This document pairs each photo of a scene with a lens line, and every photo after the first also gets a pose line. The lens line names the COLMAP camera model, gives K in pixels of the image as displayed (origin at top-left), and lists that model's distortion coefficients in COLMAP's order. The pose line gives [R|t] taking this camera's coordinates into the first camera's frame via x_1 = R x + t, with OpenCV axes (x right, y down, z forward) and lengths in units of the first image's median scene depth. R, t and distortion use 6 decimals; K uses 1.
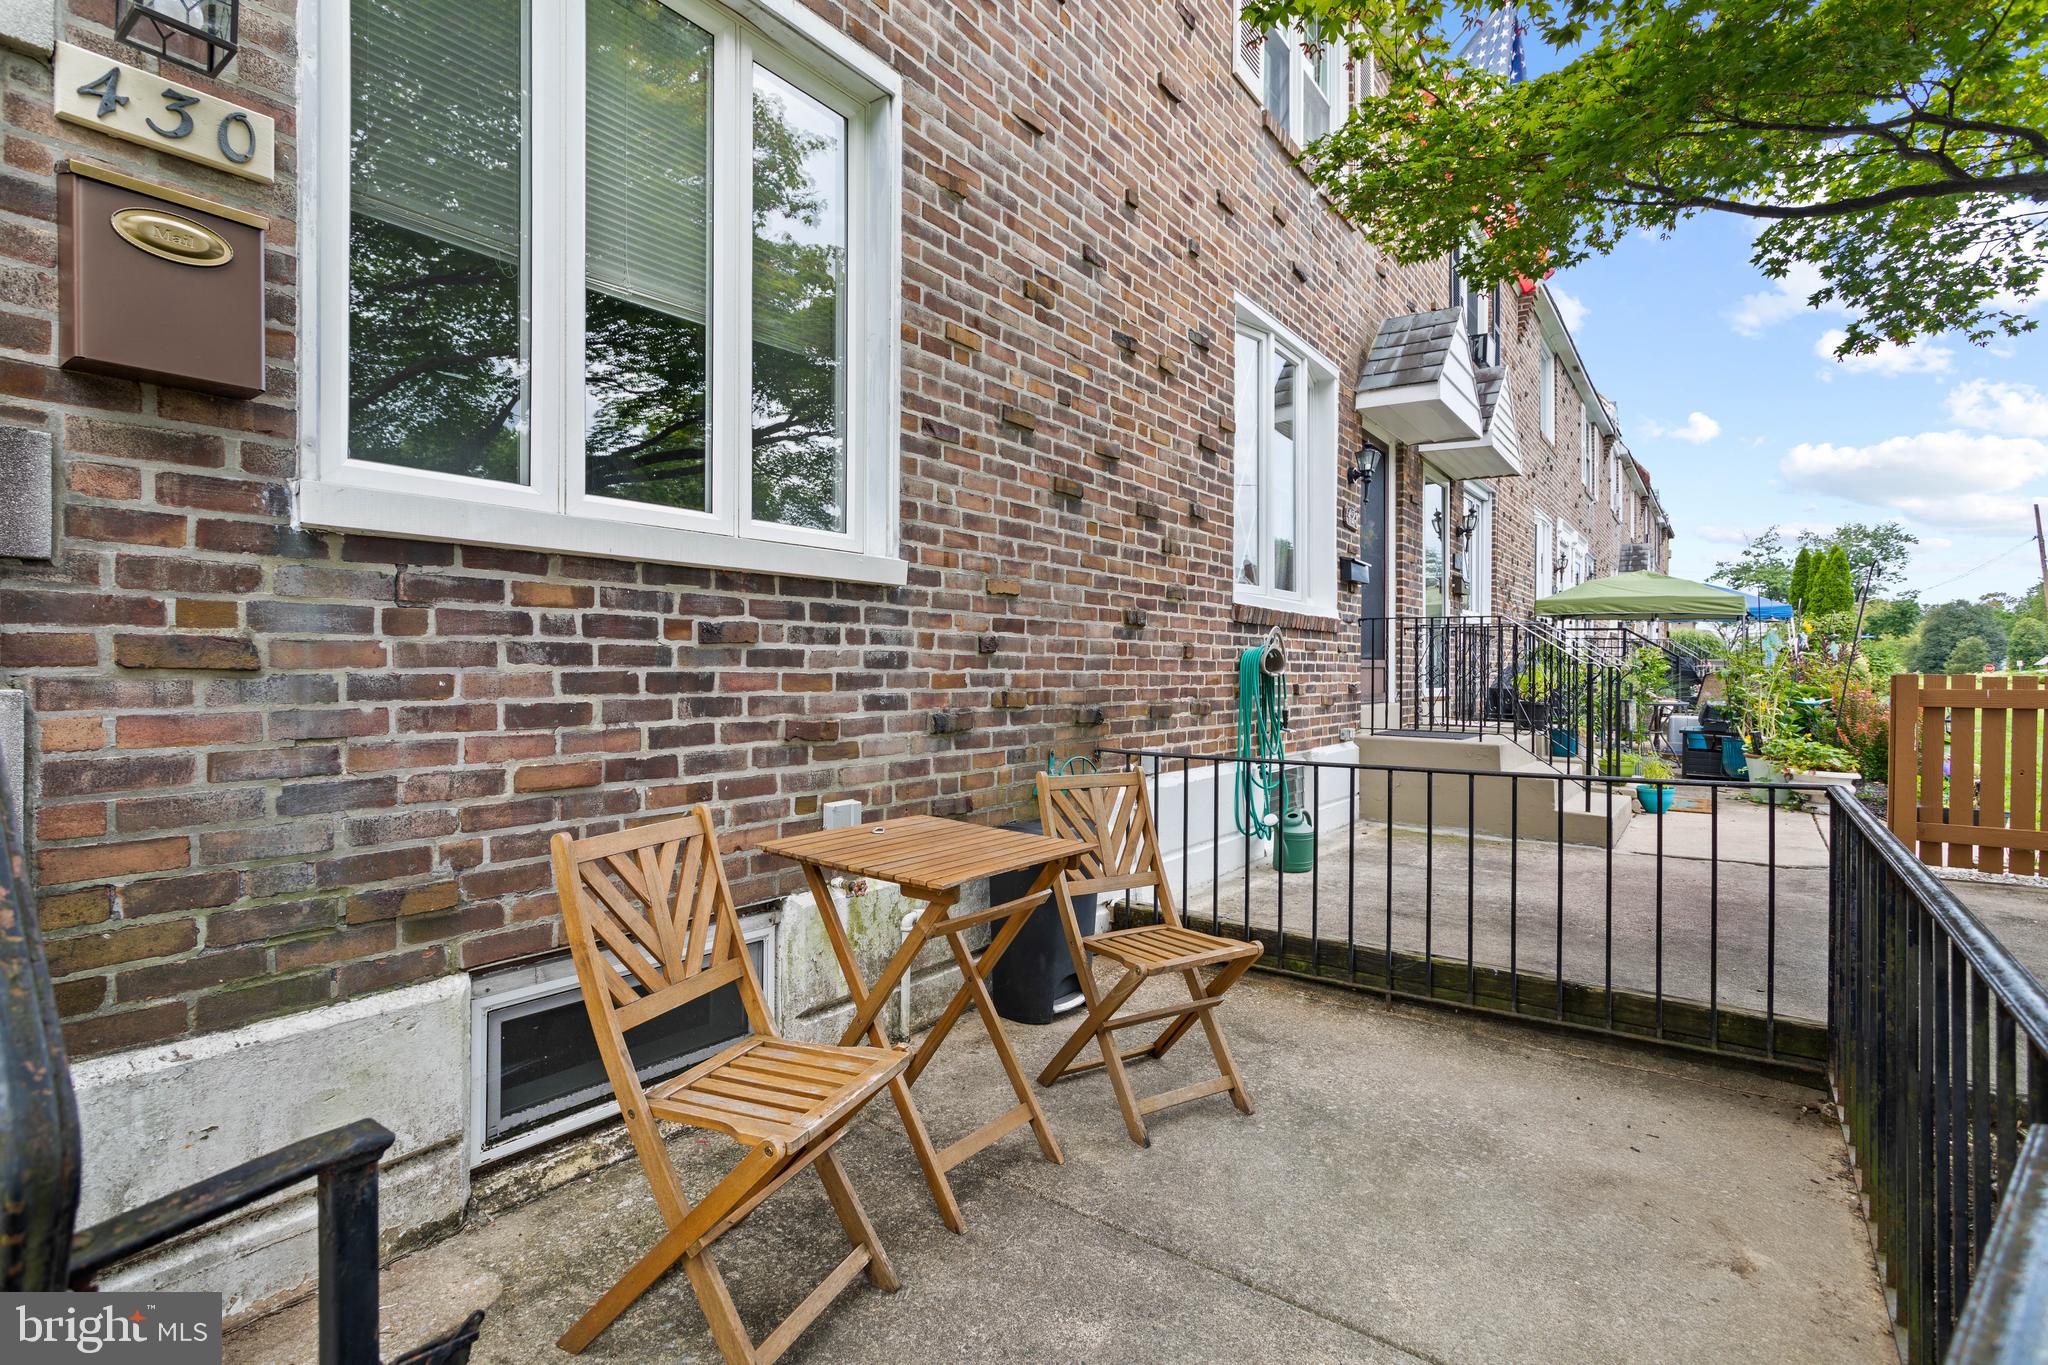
lens RADIAL K [[977.5, 0, 1004.2], [0, 977.5, 665.1], [0, 0, 1]] dist [-0.001714, 0.003582]
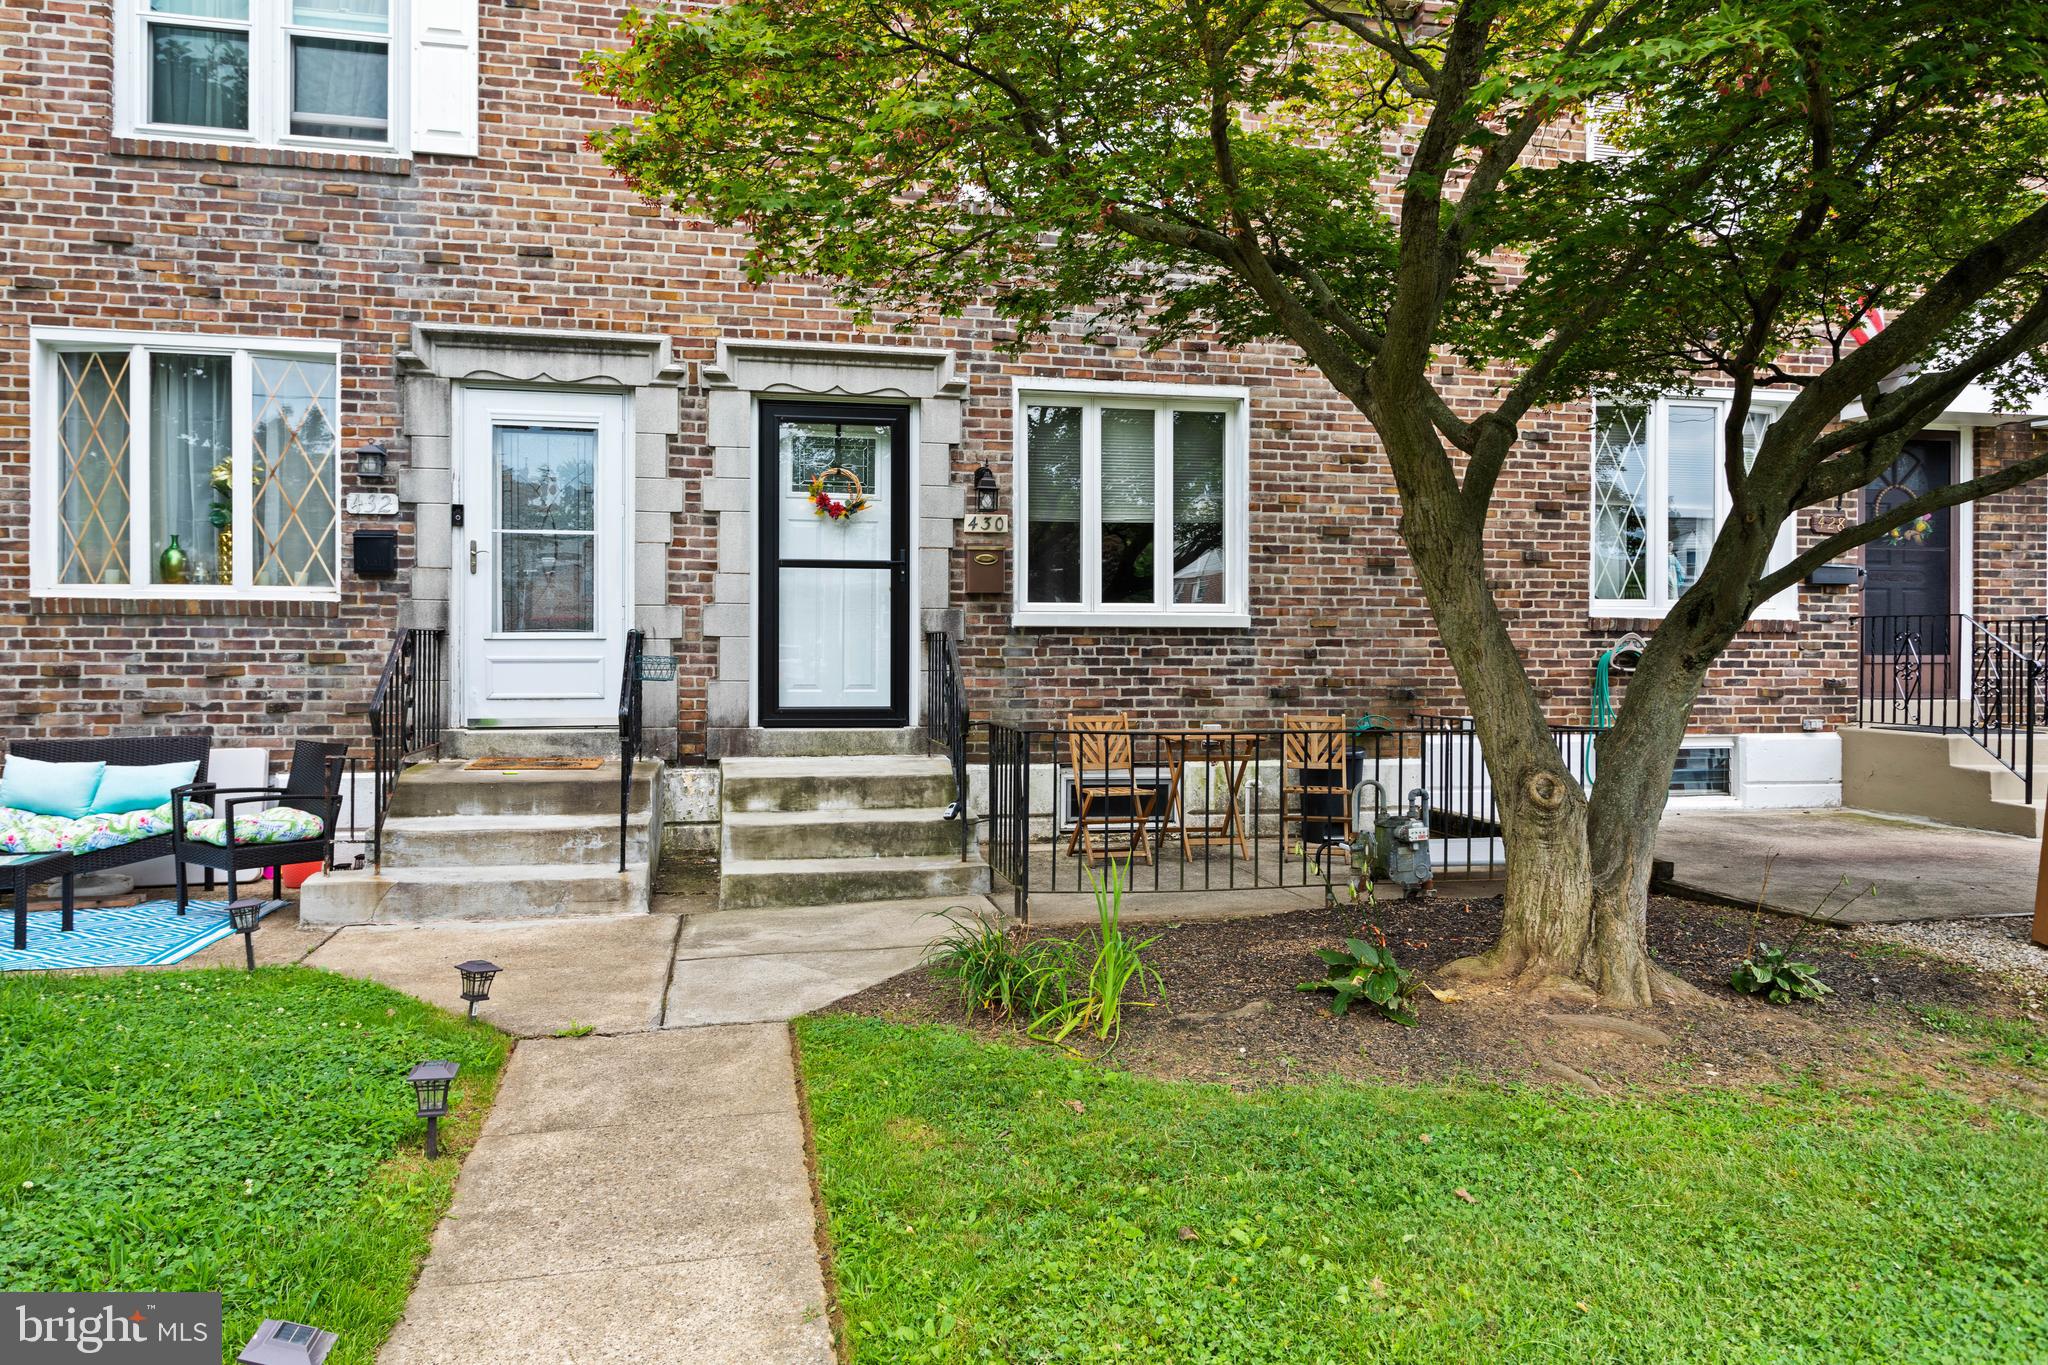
lens RADIAL K [[1269.7, 0, 998.3], [0, 1269.7, 635.8], [0, 0, 1]] dist [-0.001198, 0.002380]
pose [[0.741867, -0.015785, -0.670362, 1.419780], [0.004358, 0.999815, -0.018720, -0.013768], [0.670533, 0.010966, 0.741798, -1.498440]]
